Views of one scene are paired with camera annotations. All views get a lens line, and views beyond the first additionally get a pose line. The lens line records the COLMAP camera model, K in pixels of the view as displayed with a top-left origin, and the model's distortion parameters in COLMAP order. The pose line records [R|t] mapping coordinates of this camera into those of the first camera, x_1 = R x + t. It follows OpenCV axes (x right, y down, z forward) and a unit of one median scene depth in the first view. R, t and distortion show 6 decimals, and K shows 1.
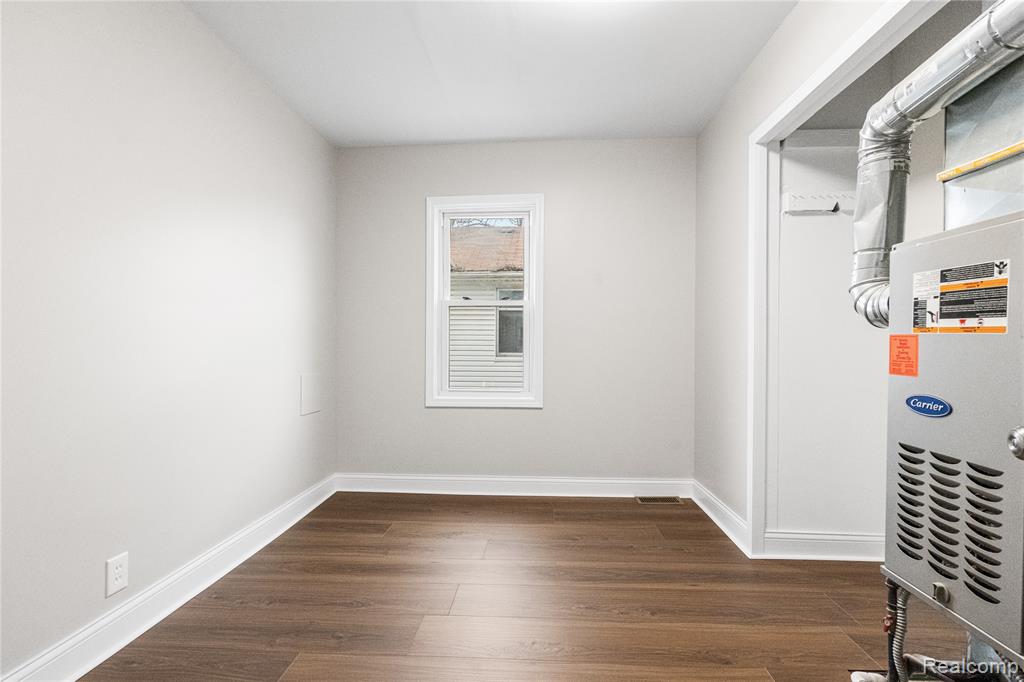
lens RADIAL K [[468.0, 0, 512.0], [0, 468.0, 341.0], [0, 0, 1]] dist [-0.000212, -0.000073]
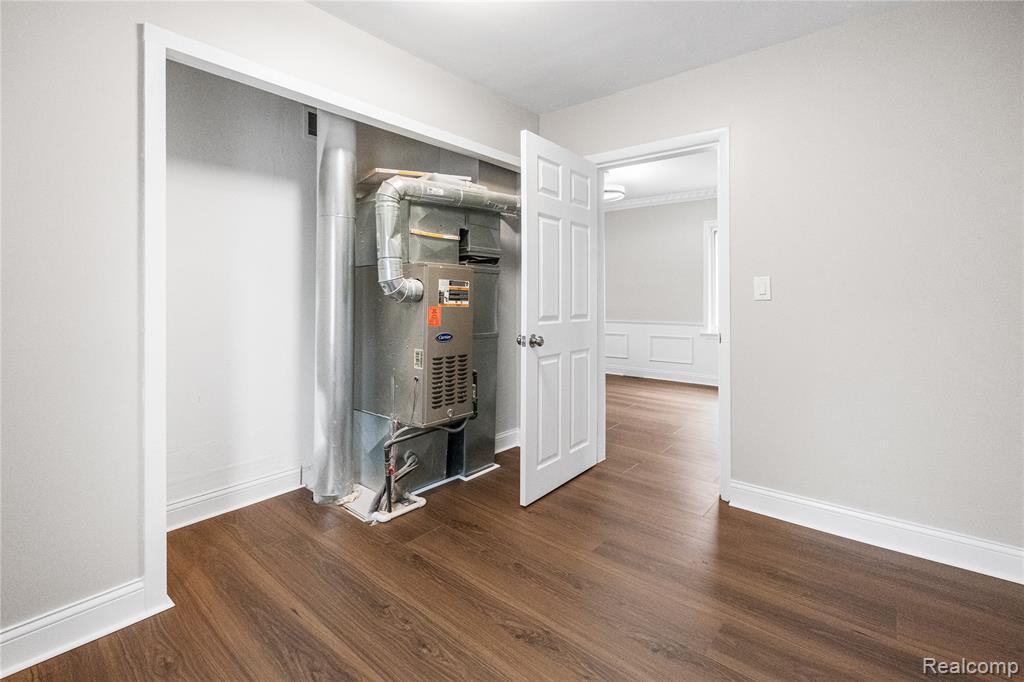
lens RADIAL K [[464.7, 0, 508.6], [0, 464.7, 301.5], [0, 0, 1]] dist [0.000564, -0.000014]
pose [[-0.805048, -0.008485, 0.593150, -0.738209], [-0.005782, 0.999962, 0.006457, -0.057683], [-0.593182, 0.001769, -0.805066, 2.678396]]
